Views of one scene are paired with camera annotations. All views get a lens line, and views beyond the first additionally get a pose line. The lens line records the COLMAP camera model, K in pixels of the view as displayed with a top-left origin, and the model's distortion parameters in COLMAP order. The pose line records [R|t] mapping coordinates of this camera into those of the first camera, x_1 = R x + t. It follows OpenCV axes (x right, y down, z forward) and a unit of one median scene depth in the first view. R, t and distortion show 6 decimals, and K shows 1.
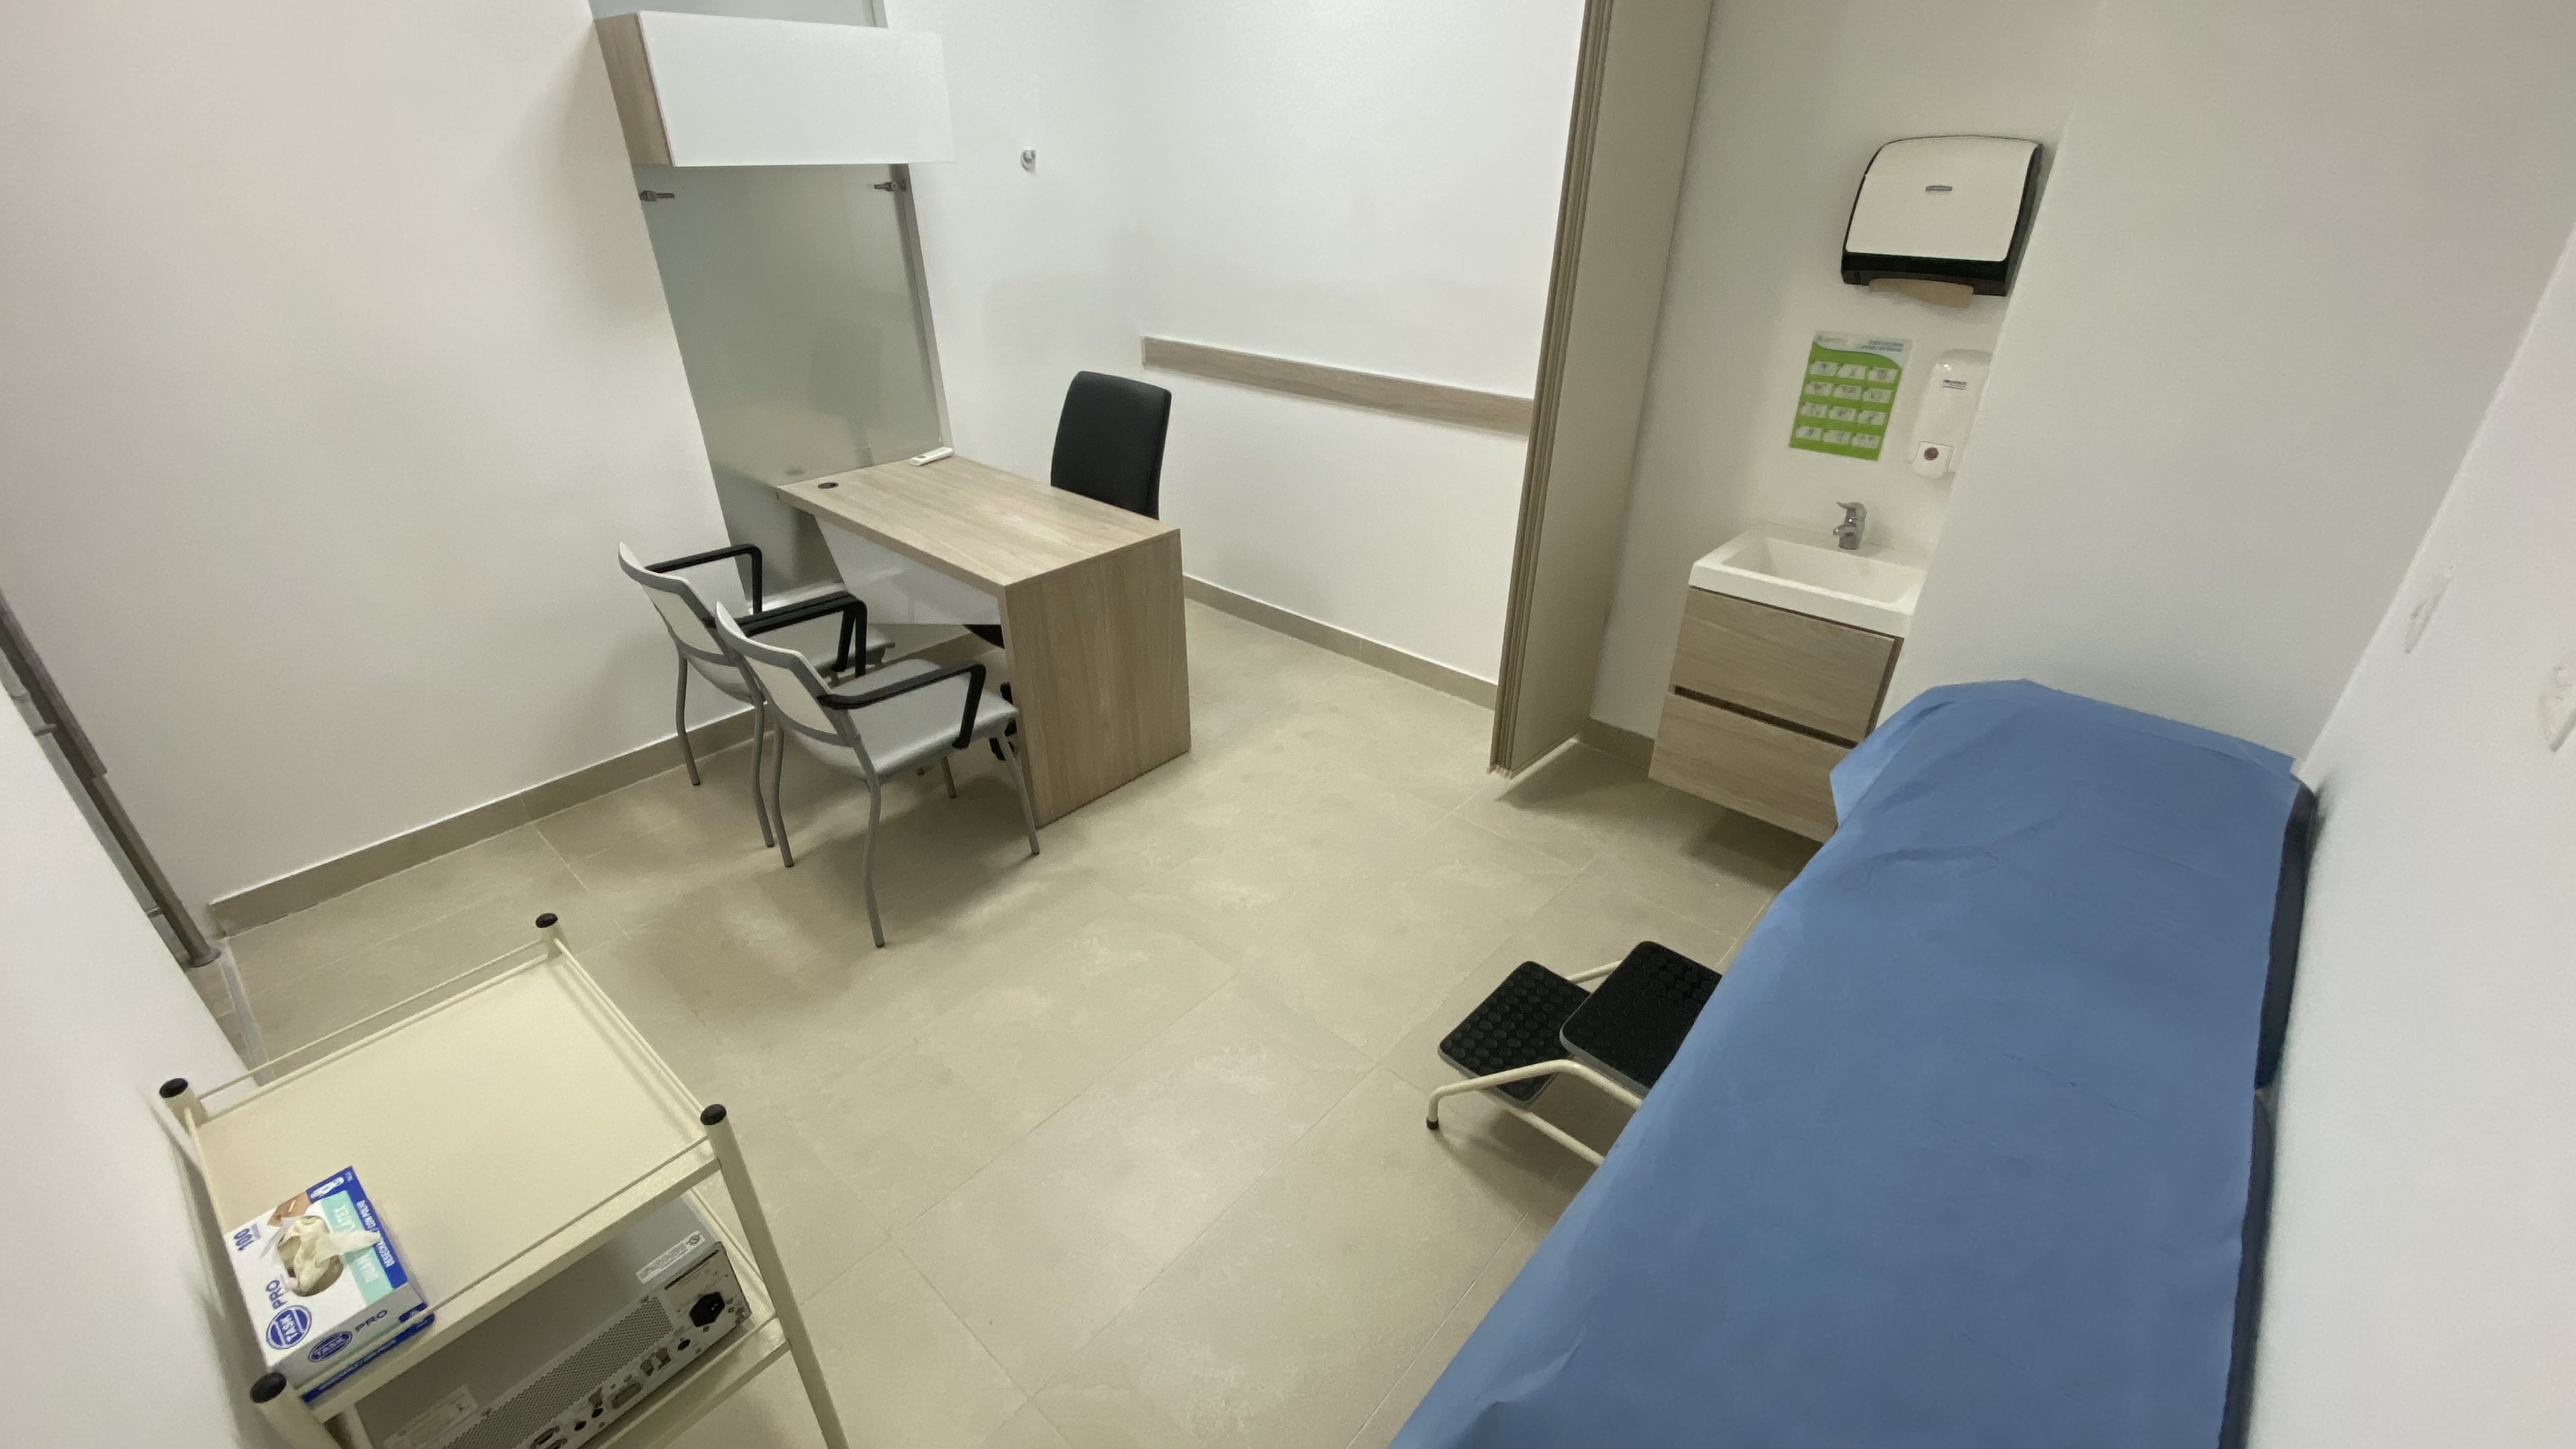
lens RADIAL K [[1043.5, 0, 1284.4], [0, 1043.5, 730.8], [0, 0, 1]] dist [0.019374, -0.018032]
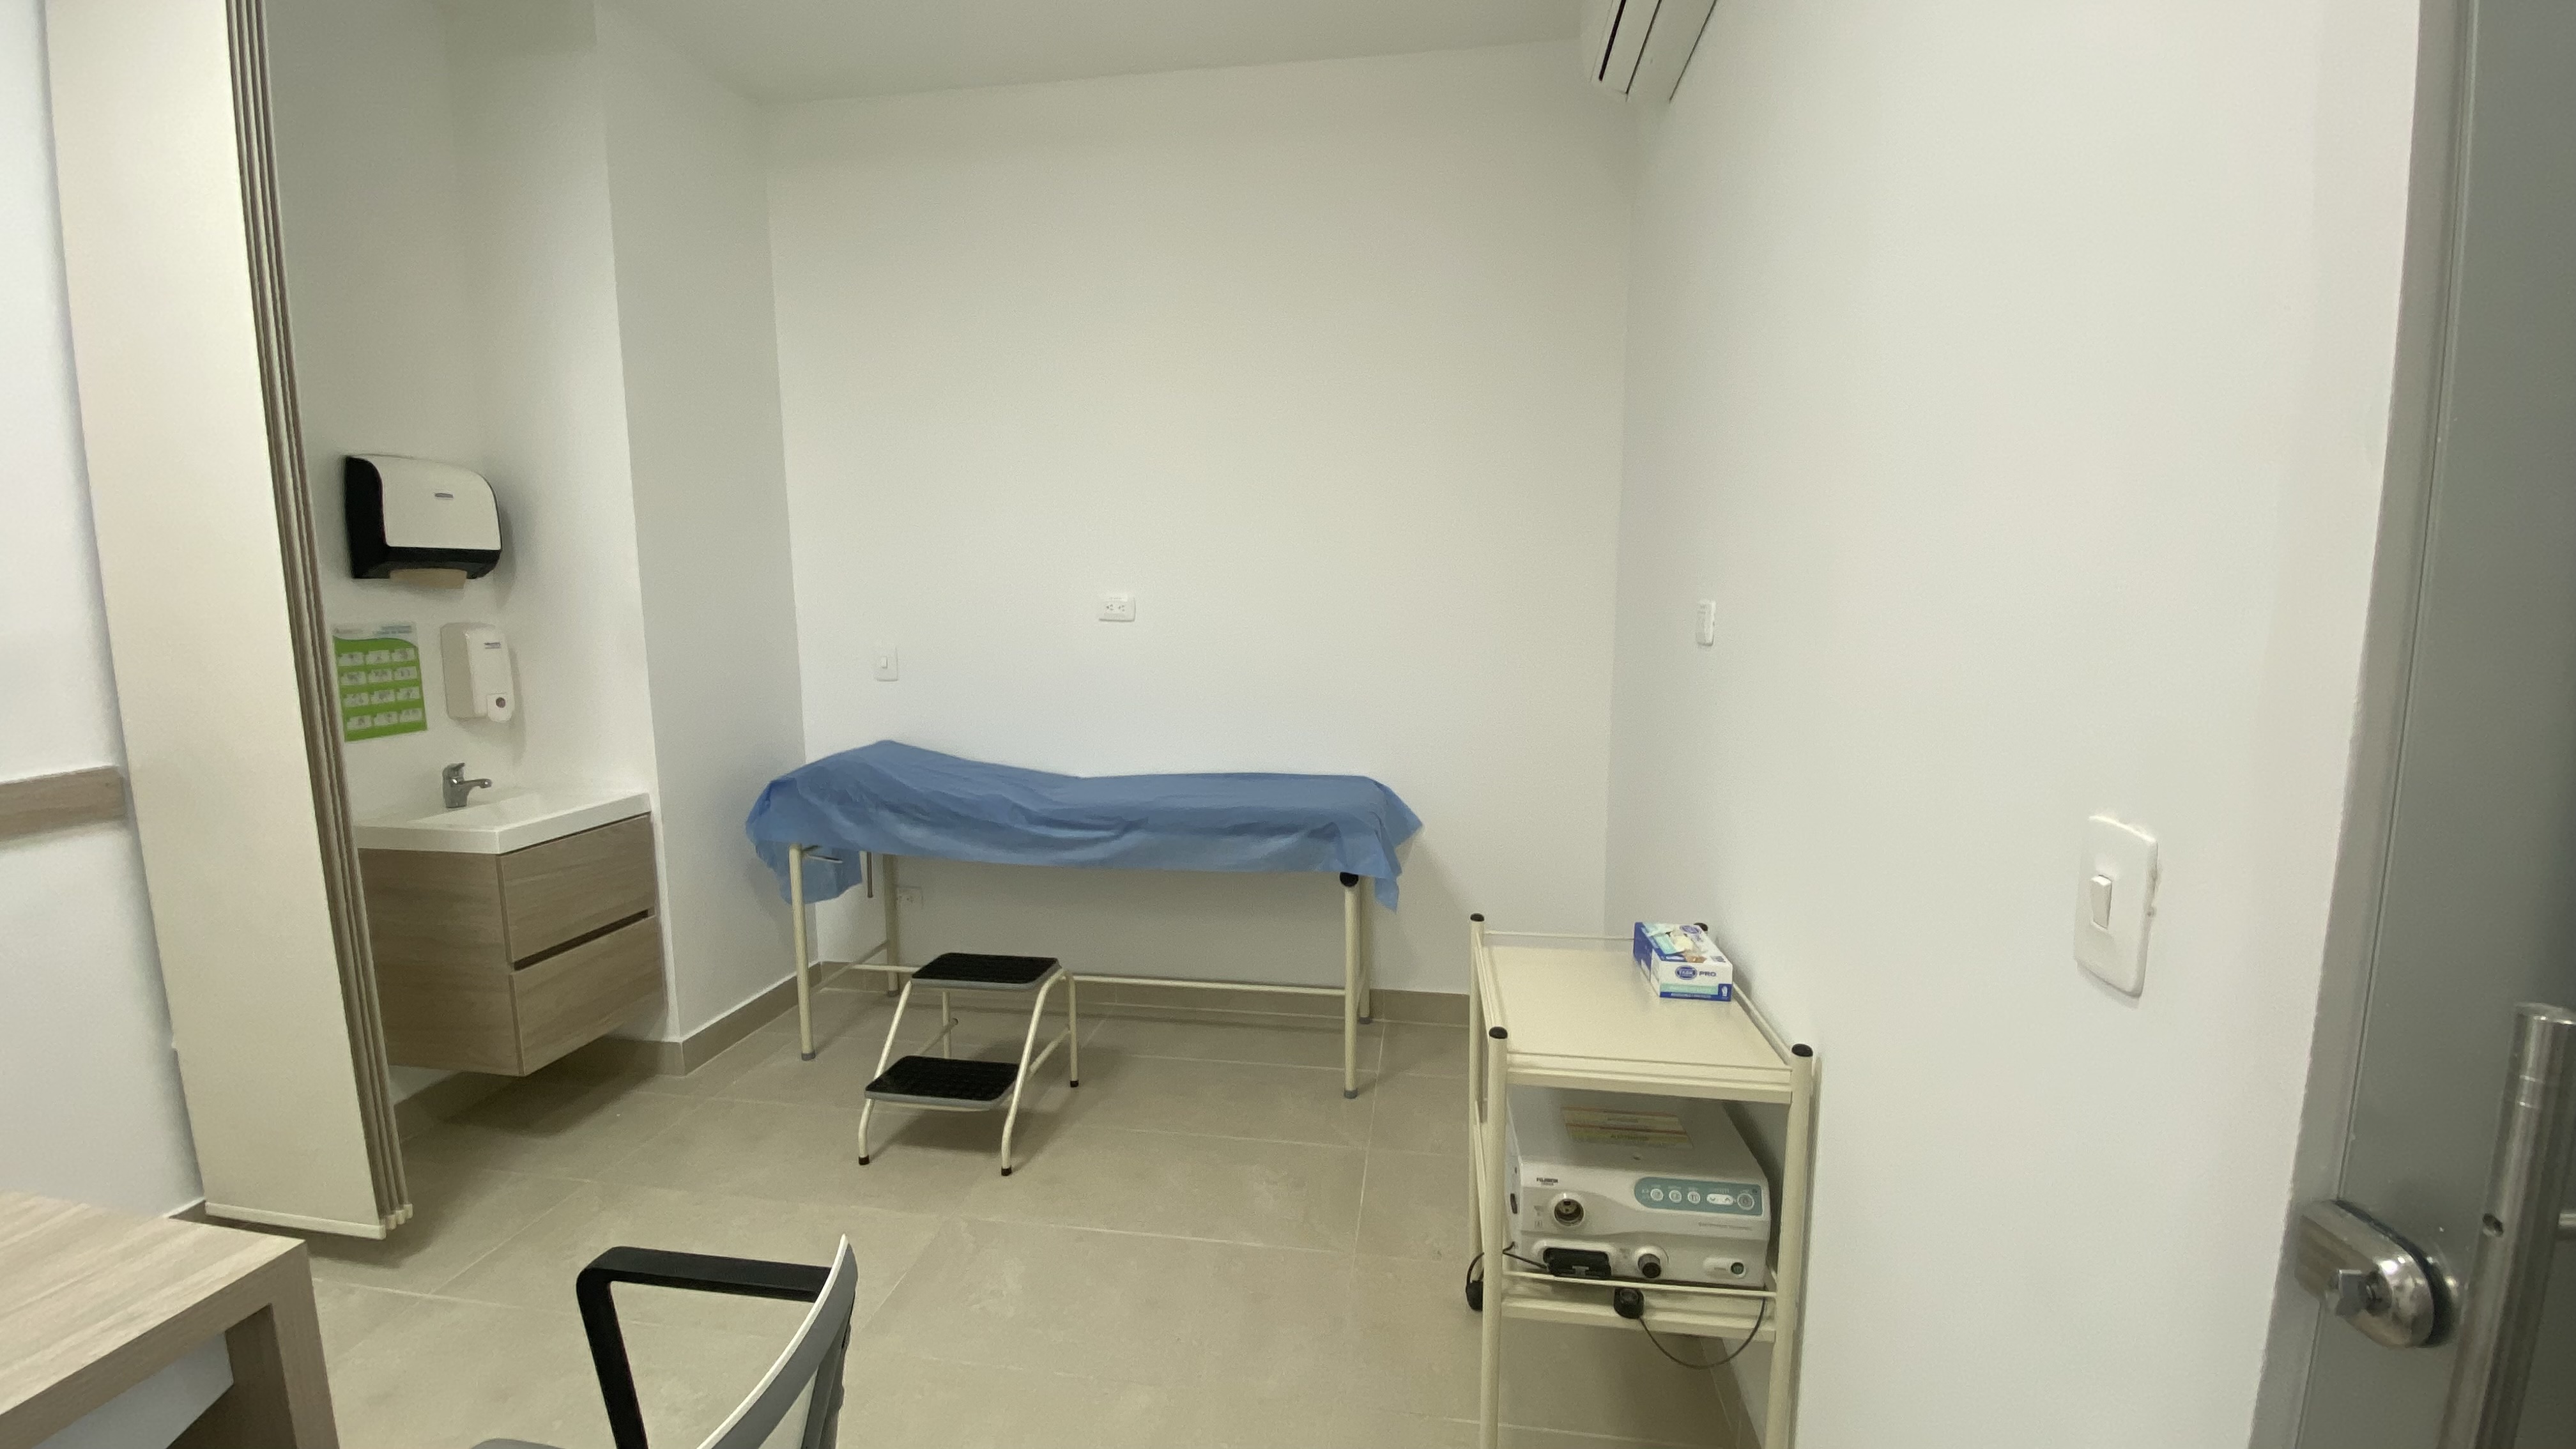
lens RADIAL K [[1043.5, 0, 1273.9], [0, 1043.5, 720.9], [0, 0, 1]] dist [0.019374, -0.018032]
pose [[-0.537851, -0.104478, 0.836541, -0.760133], [0.419034, 0.827901, 0.372815, -0.290195], [-0.731524, 0.551058, -0.401507, 0.762780]]
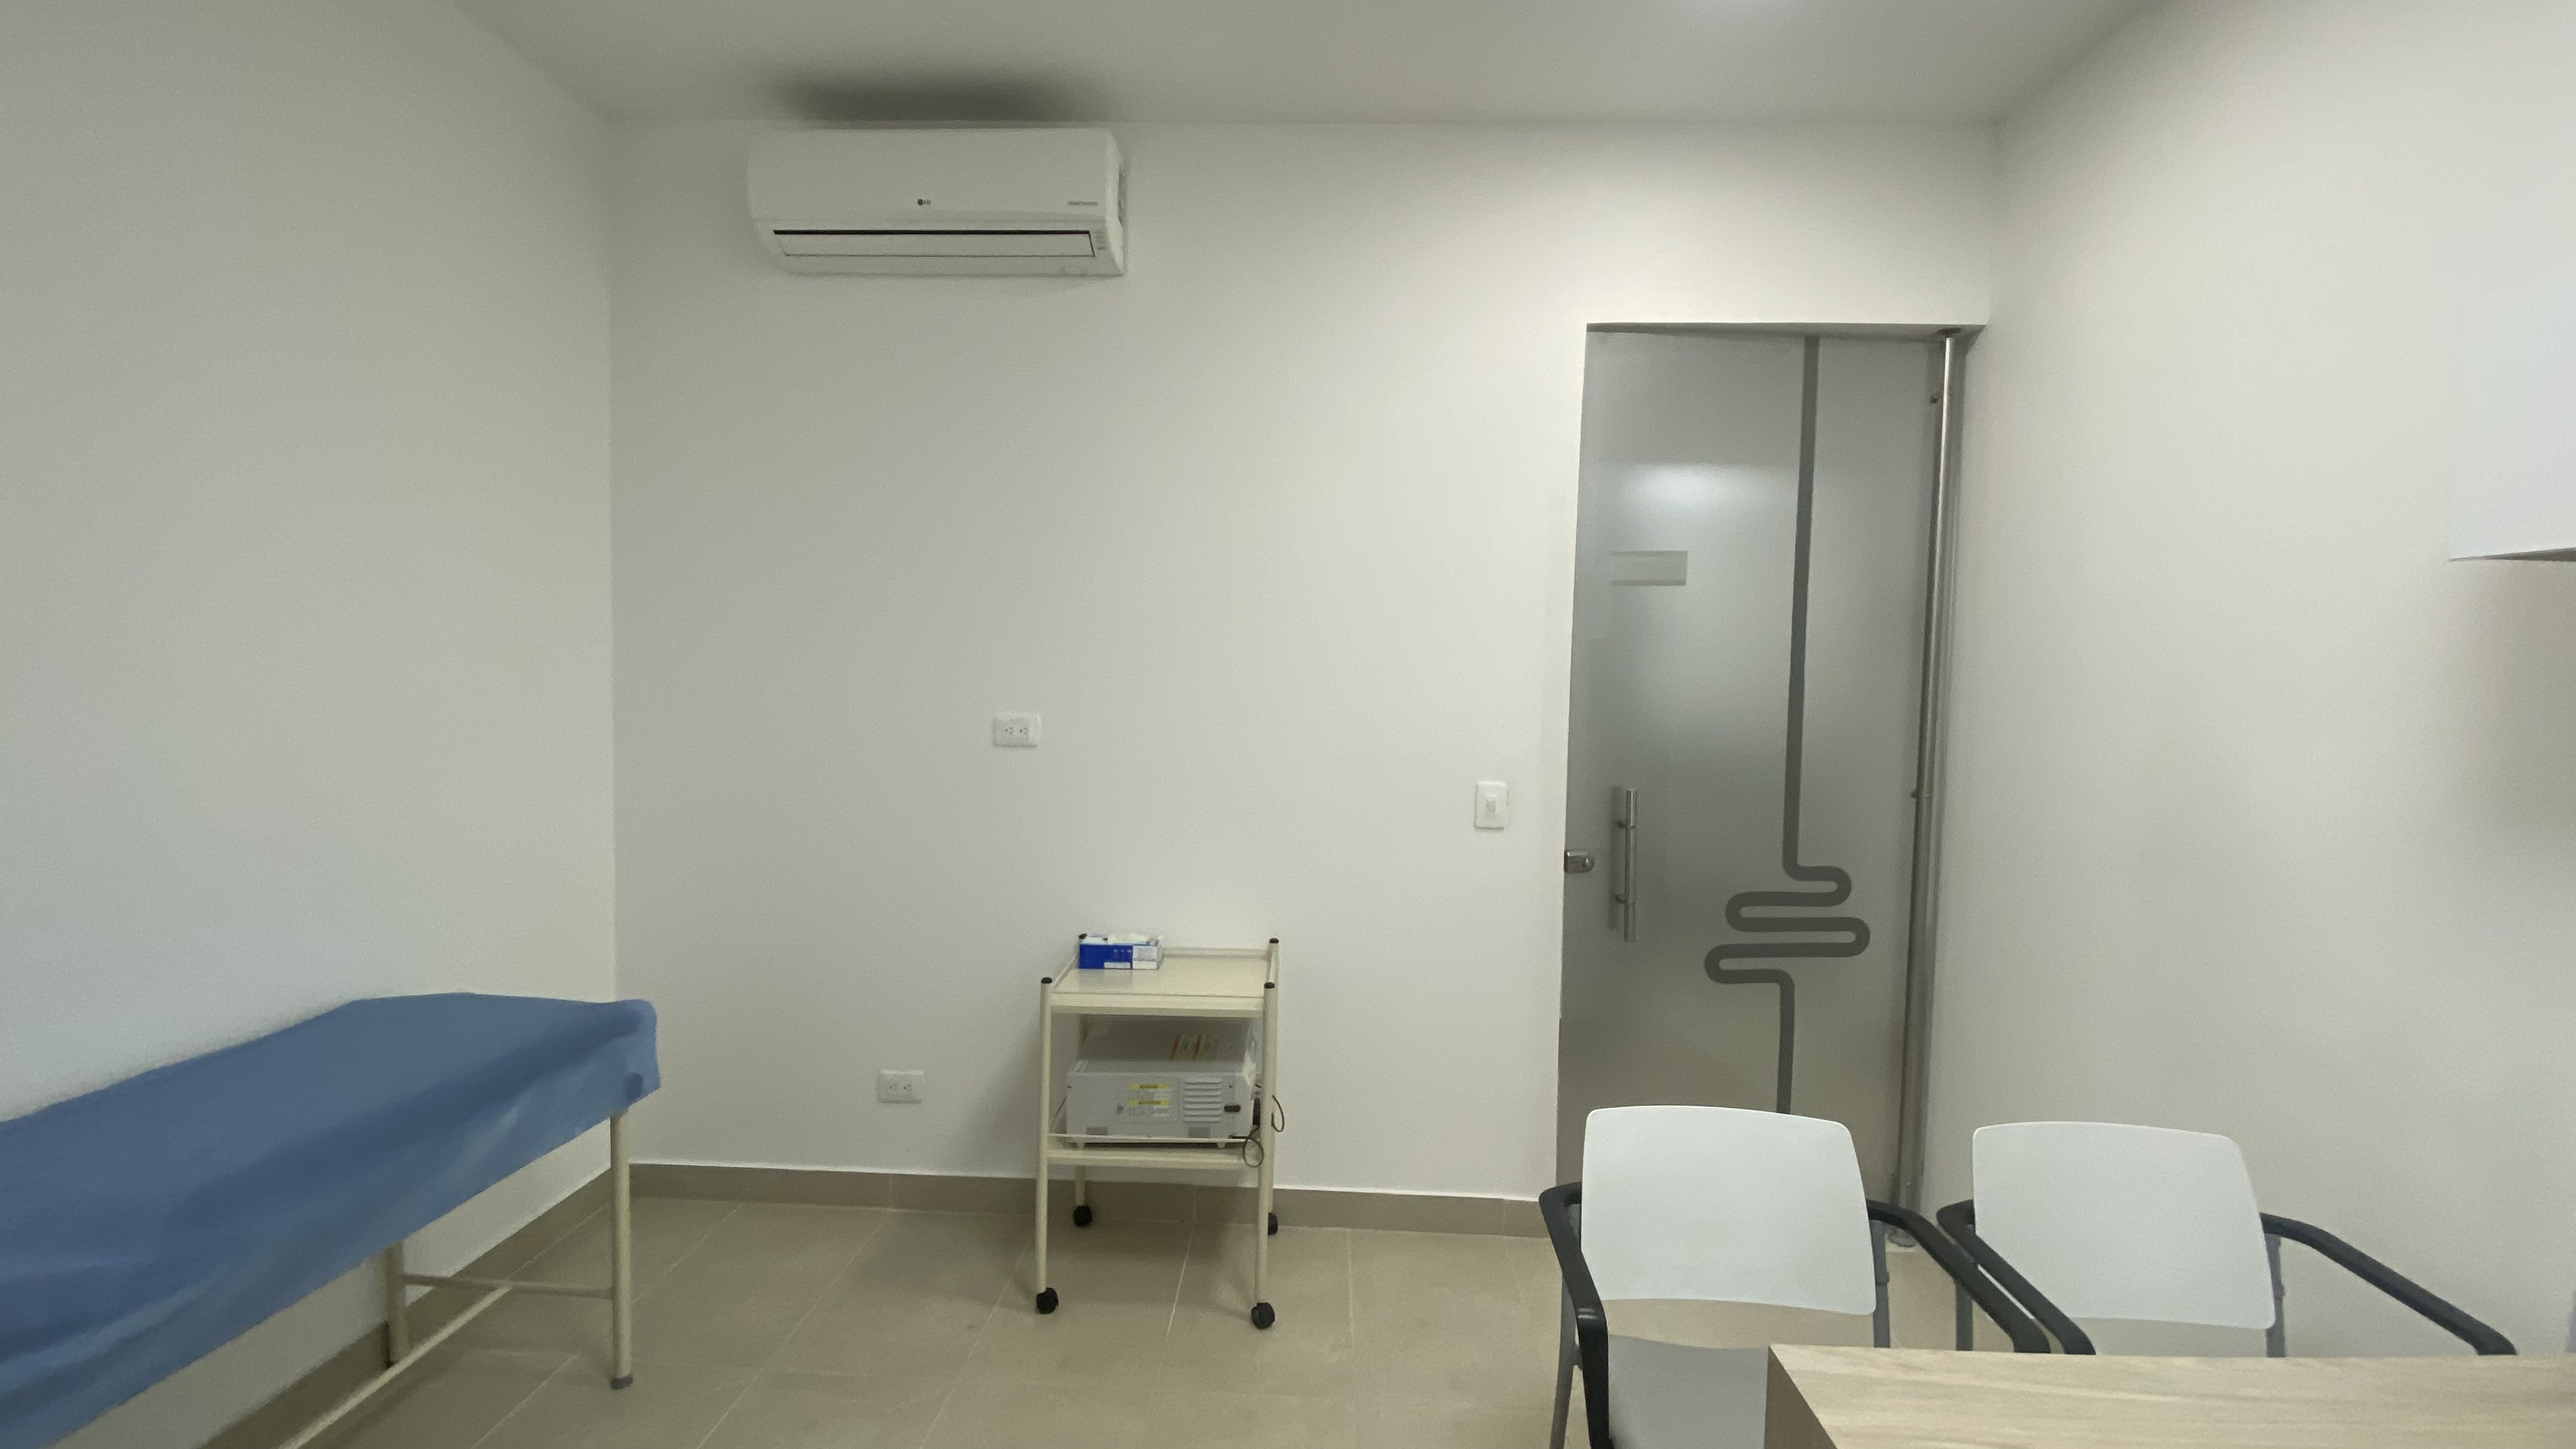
lens RADIAL K [[1043.5, 0, 1271.8], [0, 1043.5, 721.0], [0, 0, 1]] dist [0.019374, -0.018032]
pose [[-0.778258, 0.009155, -0.627878, 0.170966], [-0.330180, 0.844545, 0.421574, -0.470126], [0.534131, 0.535406, -0.654251, 1.010464]]
